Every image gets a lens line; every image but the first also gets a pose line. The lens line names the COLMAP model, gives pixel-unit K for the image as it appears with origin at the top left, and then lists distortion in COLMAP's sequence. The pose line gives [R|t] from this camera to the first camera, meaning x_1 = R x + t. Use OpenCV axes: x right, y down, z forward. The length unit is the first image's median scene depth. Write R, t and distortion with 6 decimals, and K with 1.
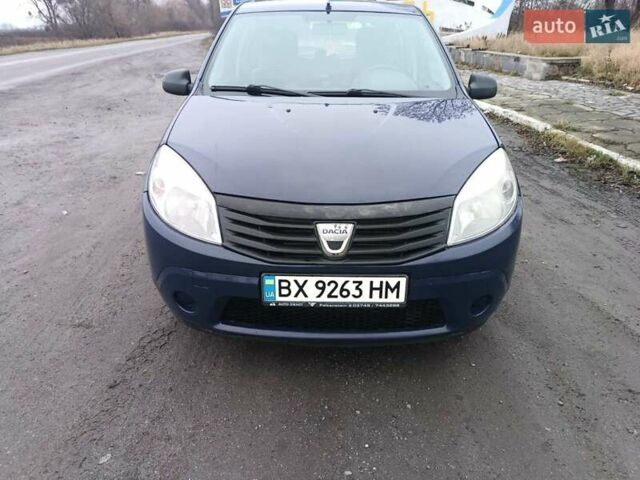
lens RADIAL K [[453.1, 0, 320.0], [0, 453.1, 240.0], [0, 0, 1]] dist [0.062550, -0.060760]
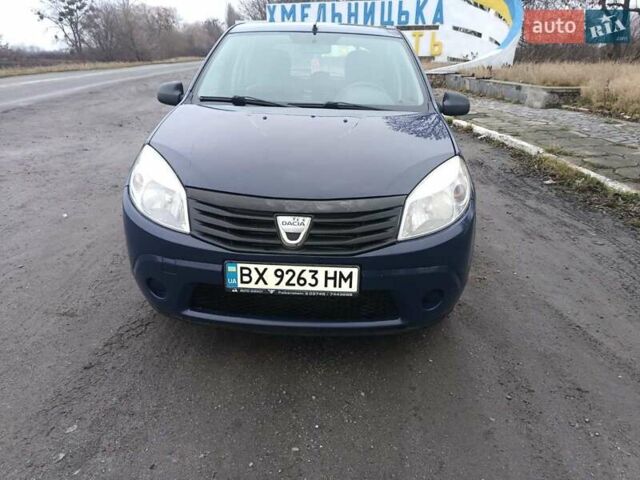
lens RADIAL K [[453.1, 0, 320.0], [0, 453.1, 240.0], [0, 0, 1]] dist [0.062550, -0.060760]
pose [[0.999300, 0.029662, -0.022776, 0.075317], [-0.030816, 0.998164, -0.052136, 0.045971], [0.021188, 0.052802, 0.998380, -0.049257]]
